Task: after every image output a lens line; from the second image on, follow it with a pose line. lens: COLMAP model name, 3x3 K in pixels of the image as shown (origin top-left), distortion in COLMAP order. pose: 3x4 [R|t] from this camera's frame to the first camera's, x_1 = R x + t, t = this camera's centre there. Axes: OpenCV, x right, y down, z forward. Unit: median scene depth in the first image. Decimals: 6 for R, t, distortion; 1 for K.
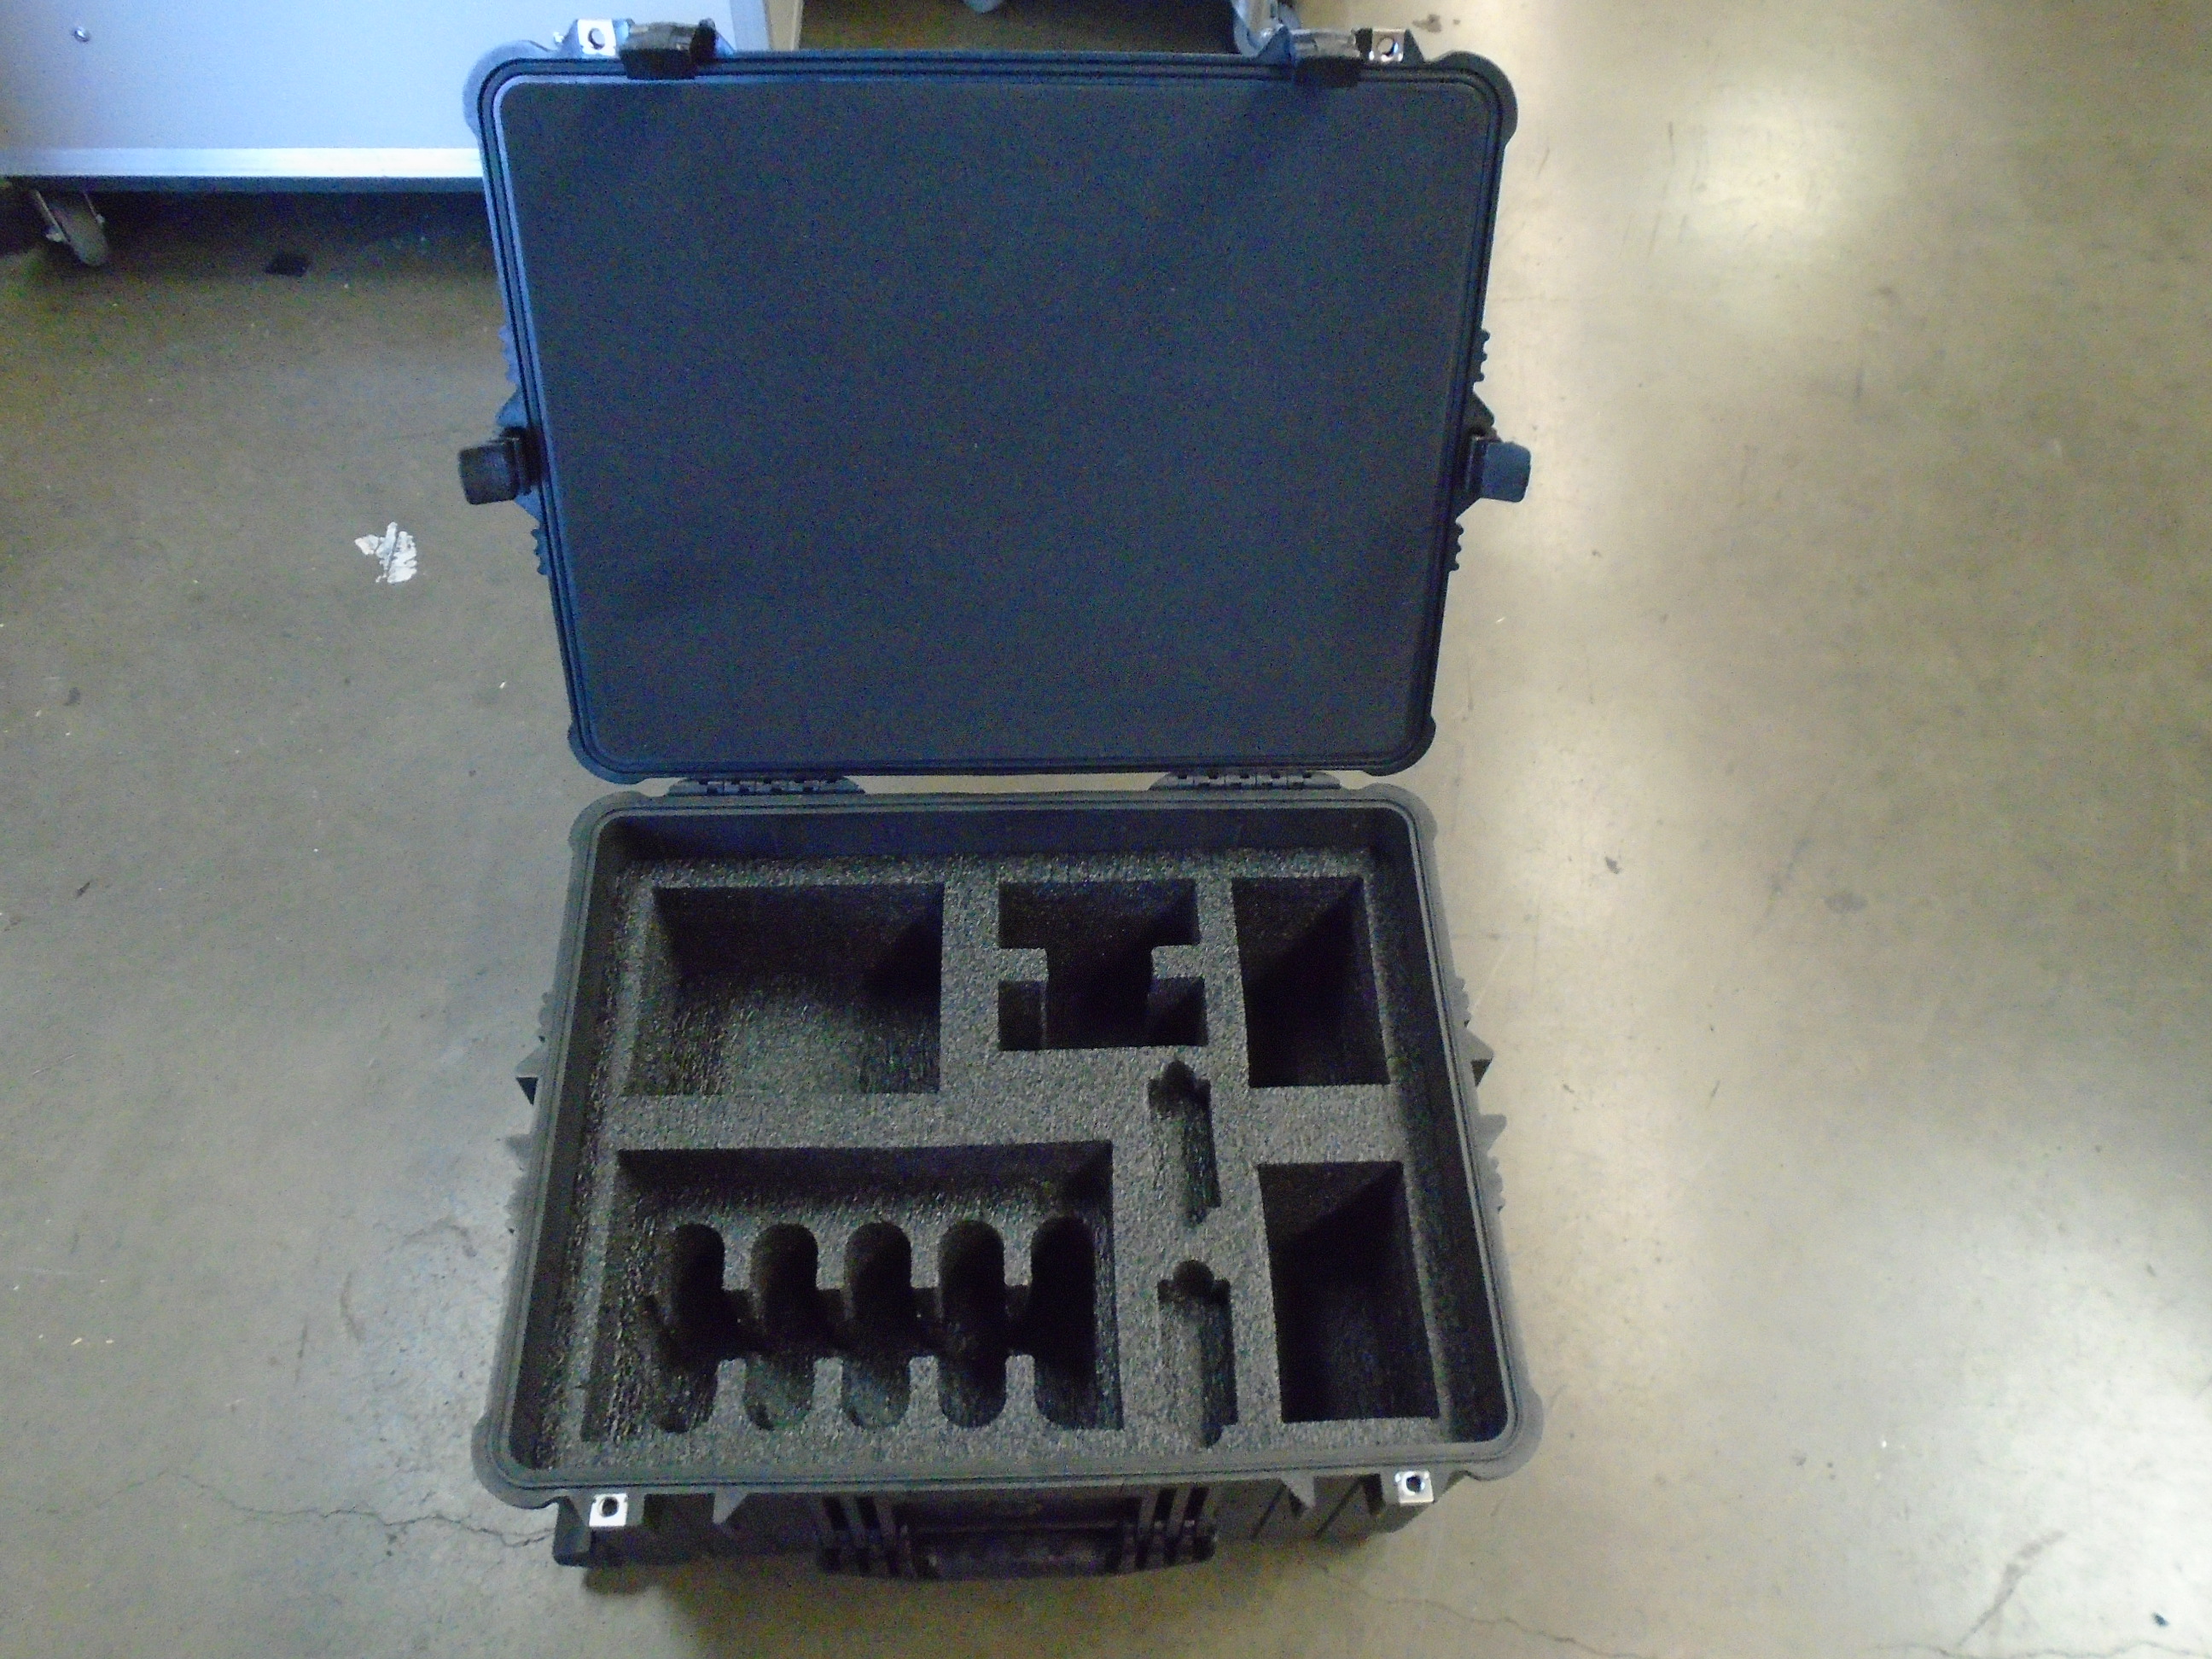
lens RADIAL K [[1711.2, 0, 1106.0], [0, 1711.2, 829.5], [0, 0, 1]] dist [-0.004966, -0.009241]
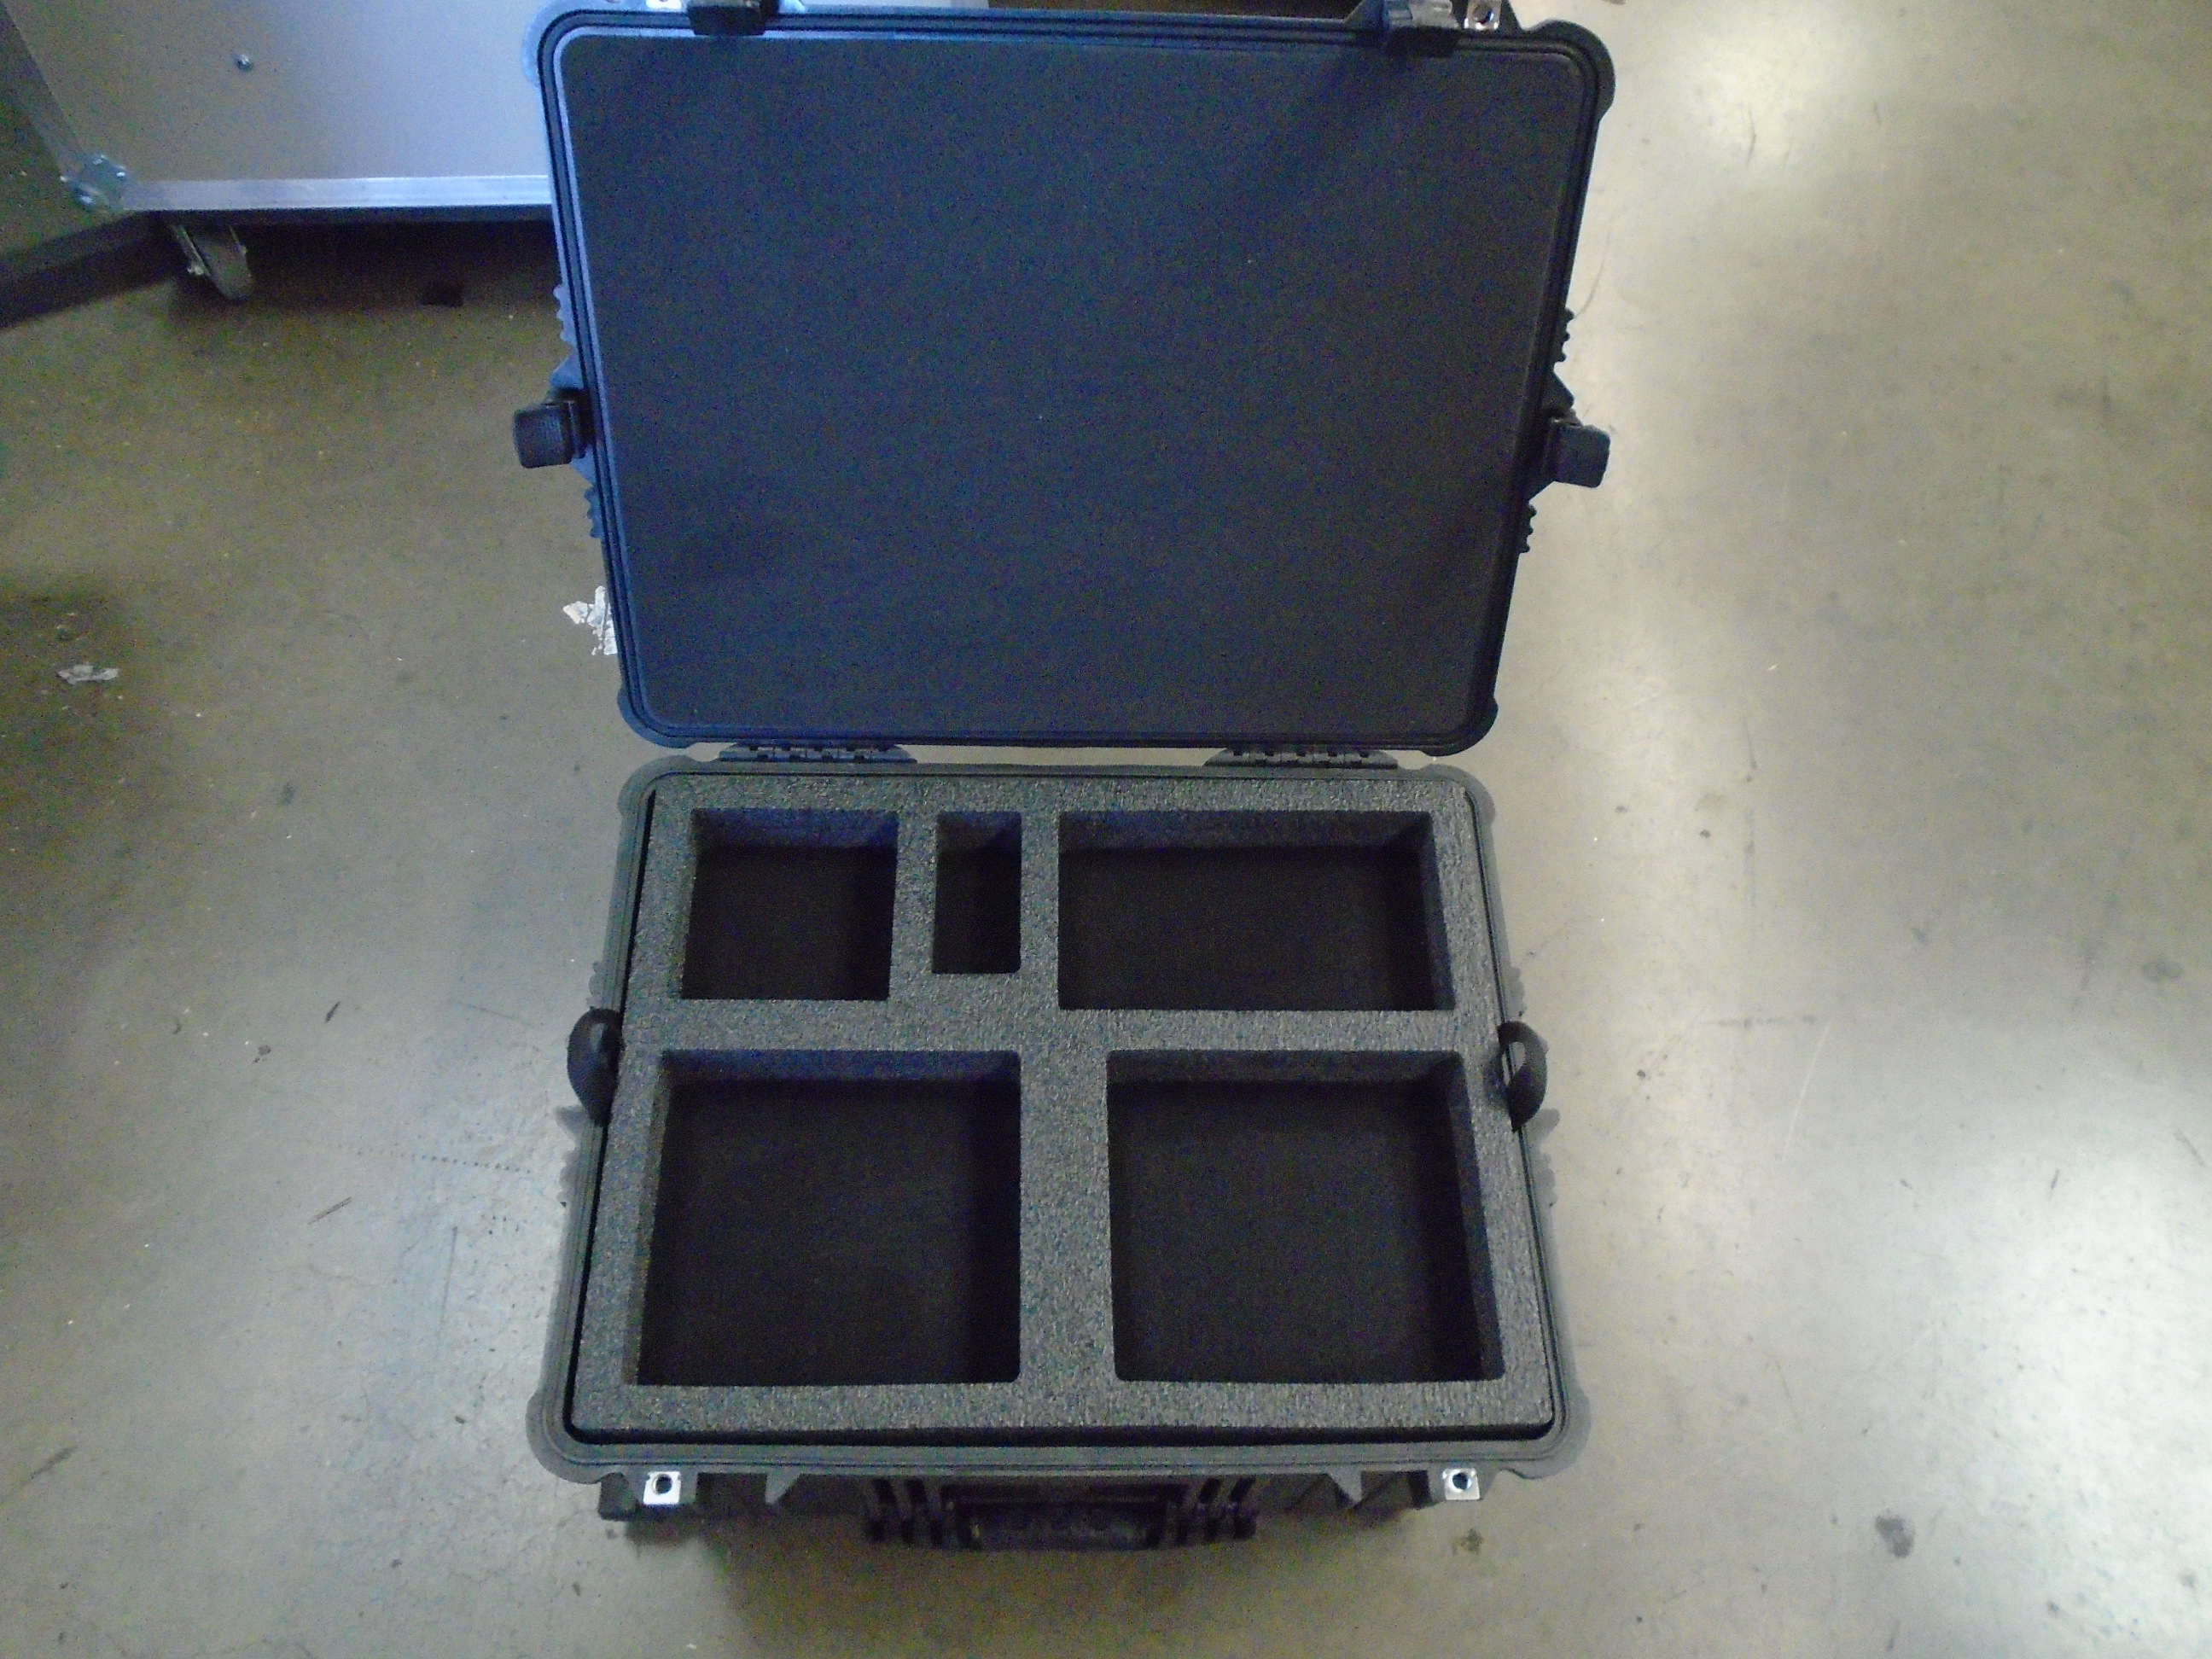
lens RADIAL K [[1711.2, 0, 1106.0], [0, 1711.2, 829.5], [0, 0, 1]] dist [-0.004966, -0.009241]
pose [[0.999696, 0.023936, -0.005905, -0.026888], [-0.023563, 0.998106, 0.056827, -0.044615], [0.007255, -0.056671, 0.998367, 0.012891]]
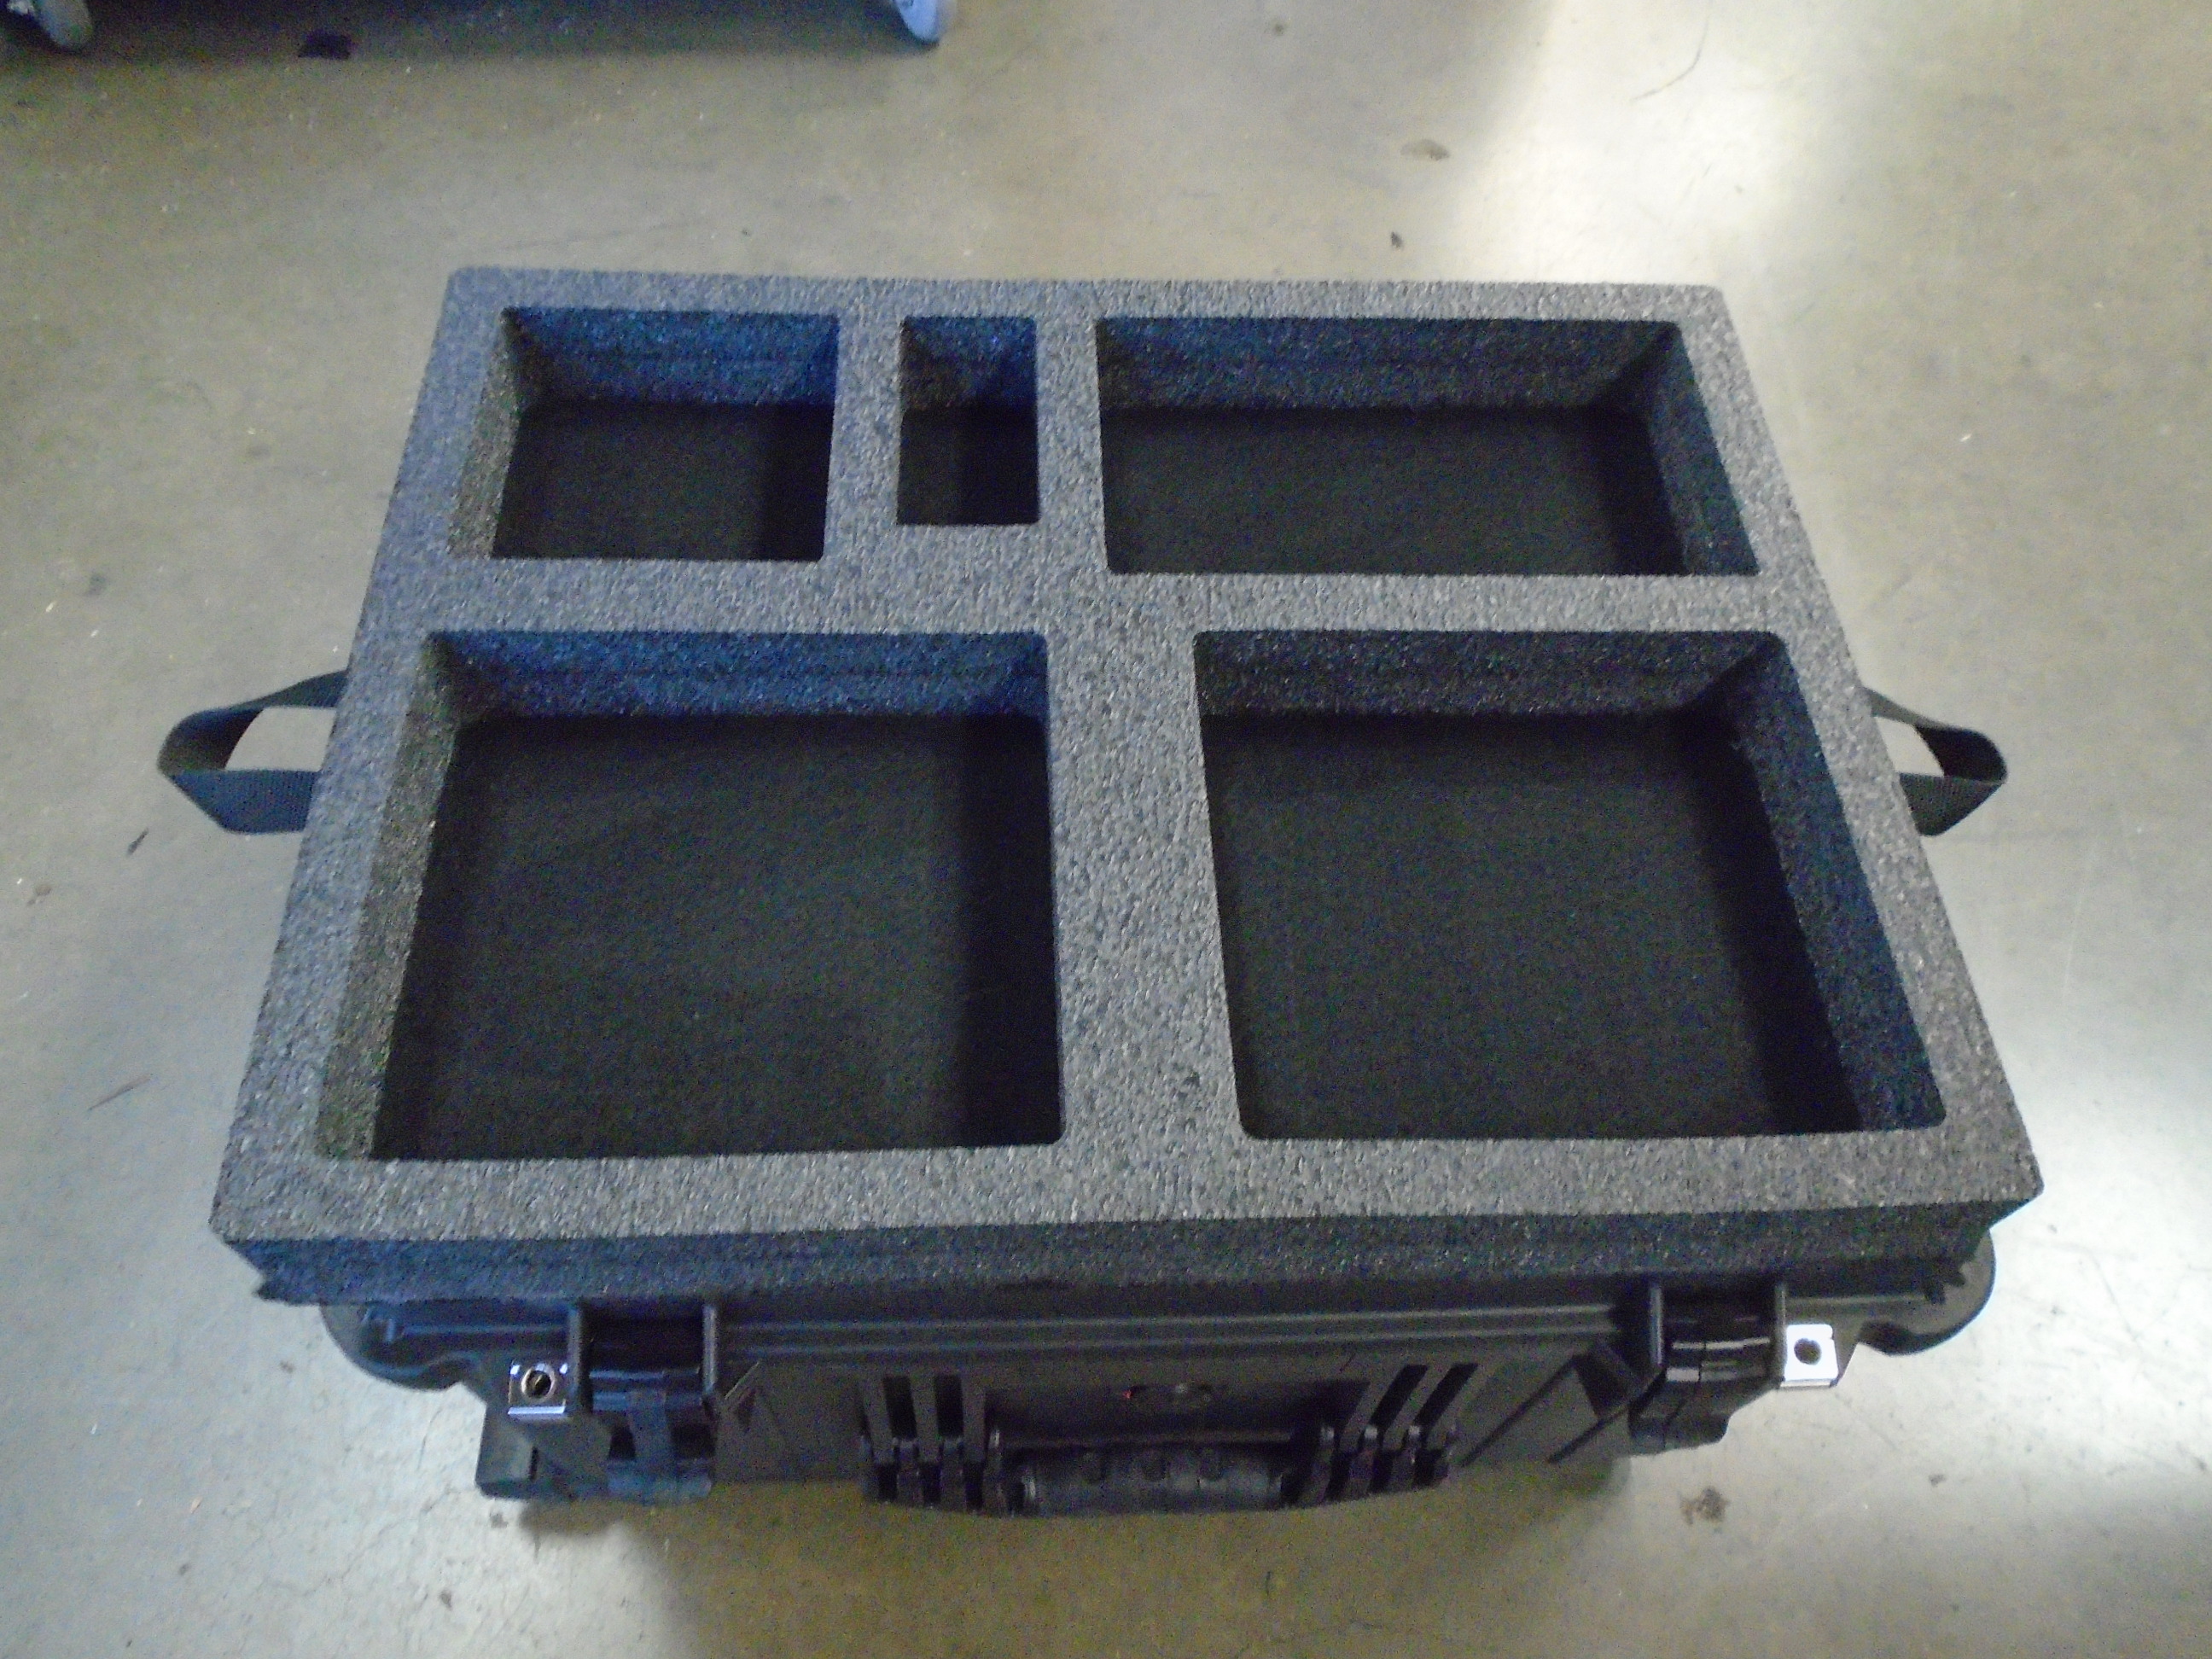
lens RADIAL K [[1666.8, 0, 1089.4], [0, 1666.8, 847.6], [0, 0, 1]] dist [0.000230, 0.005088]
pose [[0.999274, -0.015653, -0.034723, -0.045472], [0.016866, 0.999248, 0.034928, 0.187733], [0.034151, -0.035488, 0.998786, 0.409865]]
